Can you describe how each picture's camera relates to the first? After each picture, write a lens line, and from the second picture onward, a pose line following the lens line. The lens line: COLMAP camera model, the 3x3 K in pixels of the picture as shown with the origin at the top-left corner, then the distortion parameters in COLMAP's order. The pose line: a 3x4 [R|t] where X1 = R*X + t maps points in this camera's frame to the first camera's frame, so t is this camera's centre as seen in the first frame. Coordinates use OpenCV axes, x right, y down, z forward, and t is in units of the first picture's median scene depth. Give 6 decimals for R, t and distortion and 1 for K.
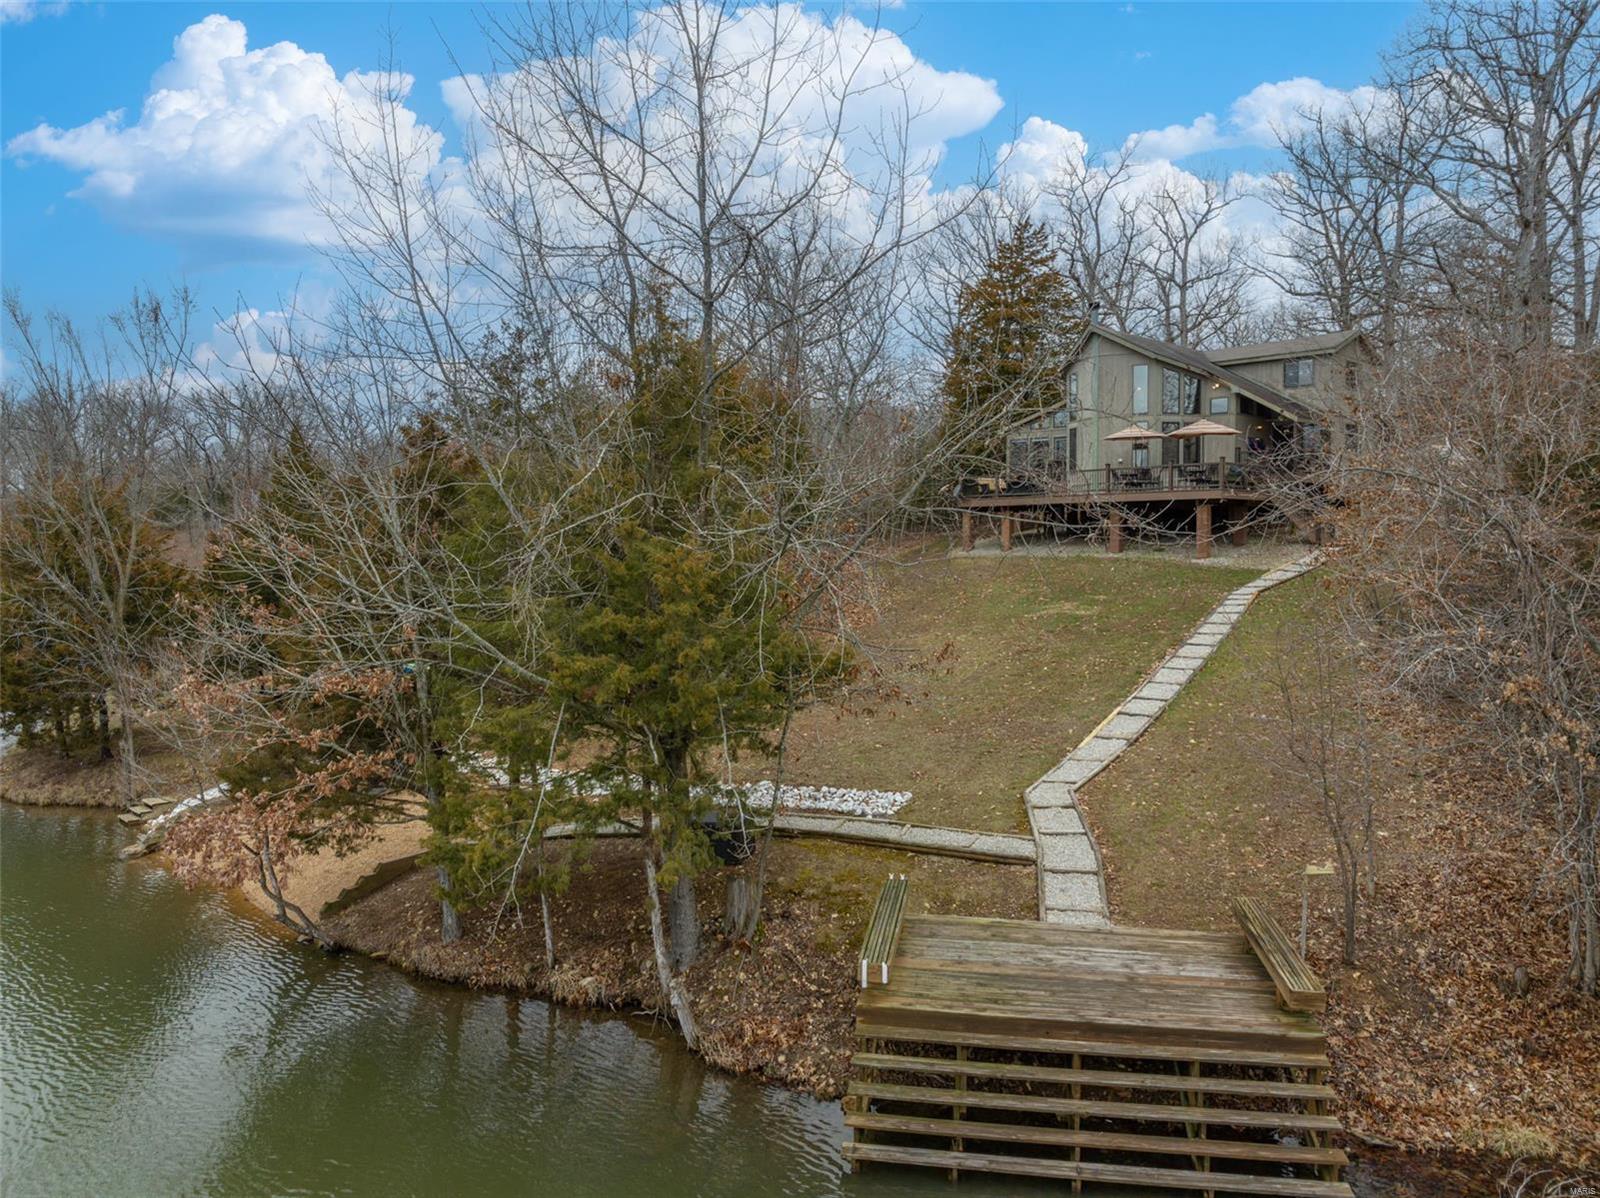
lens RADIAL K [[1125.1, 0, 800.0], [0, 1125.1, 599.0], [0, 0, 1]] dist [-0.033310, -0.003910]
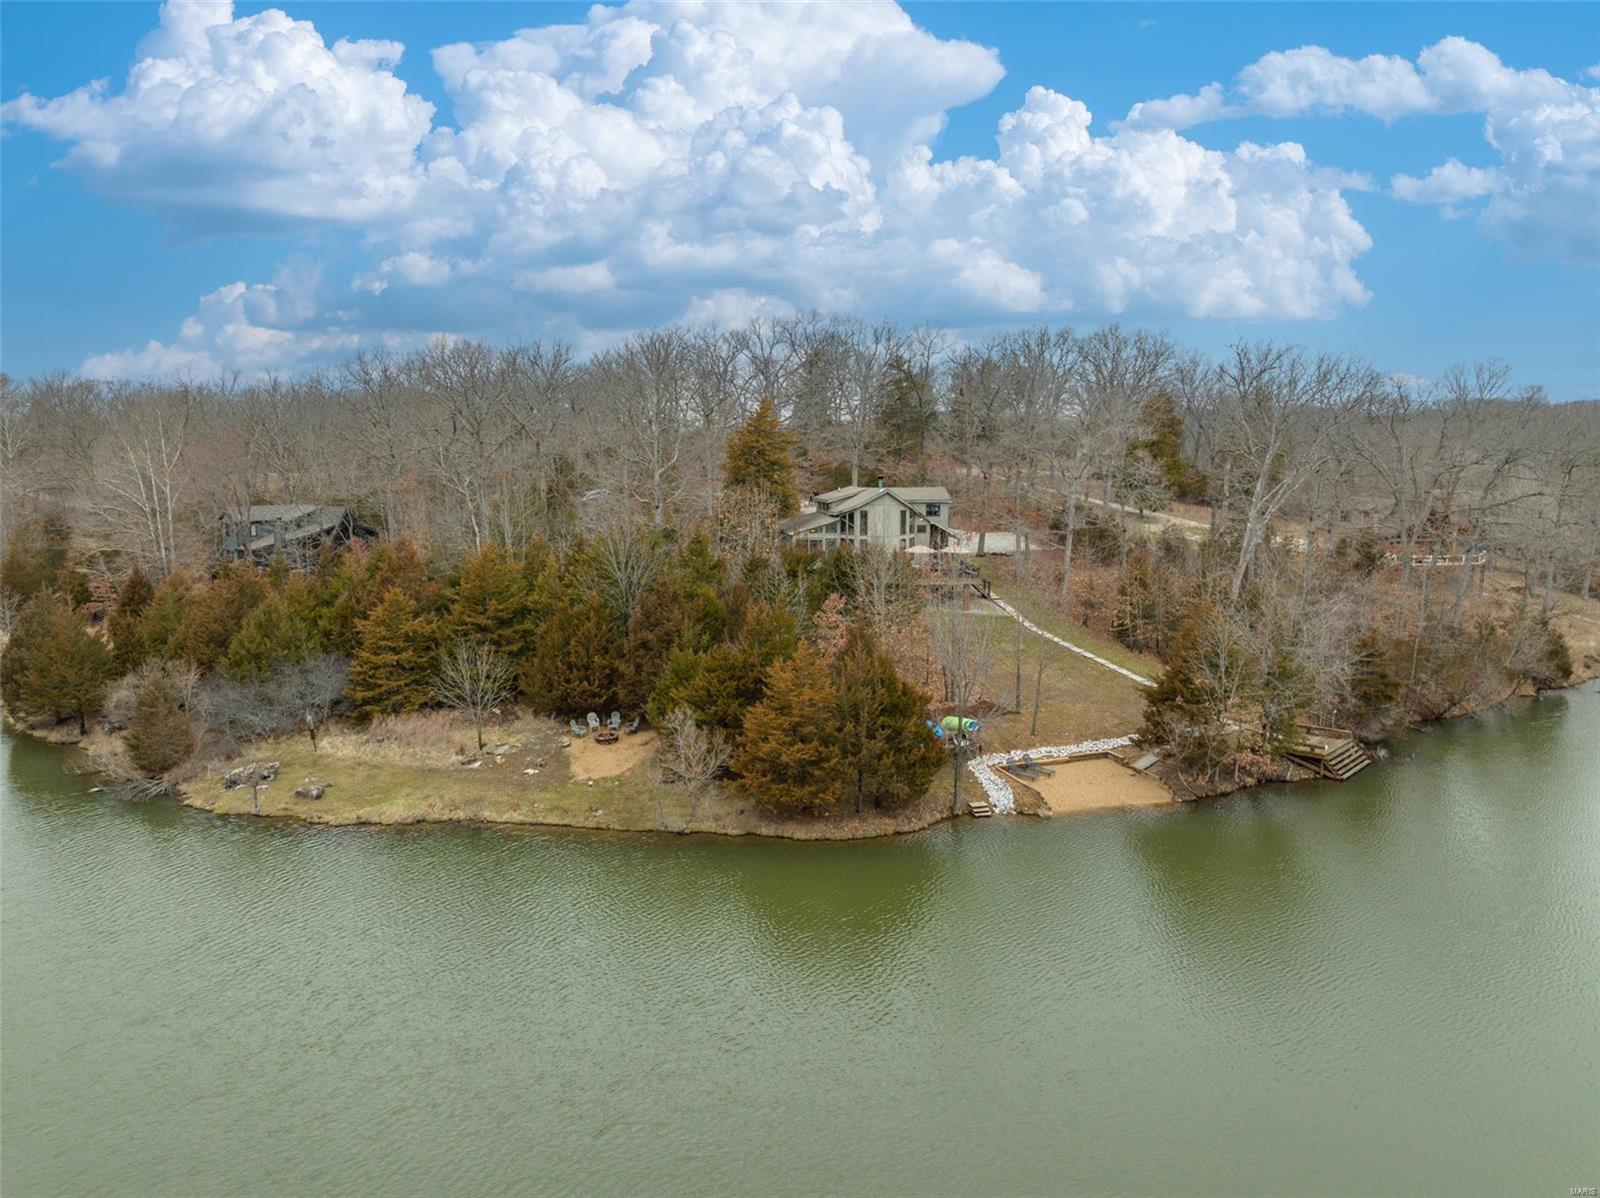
lens RADIAL K [[1125.1, 0, 800.0], [0, 1125.1, 599.0], [0, 0, 1]] dist [-0.033310, -0.003910]
pose [[0.537169, -0.101253, 0.837375, -4.113023], [0.037085, 0.994644, 0.096480, -0.701458], [-0.842659, -0.020772, 0.538047, 0.228111]]
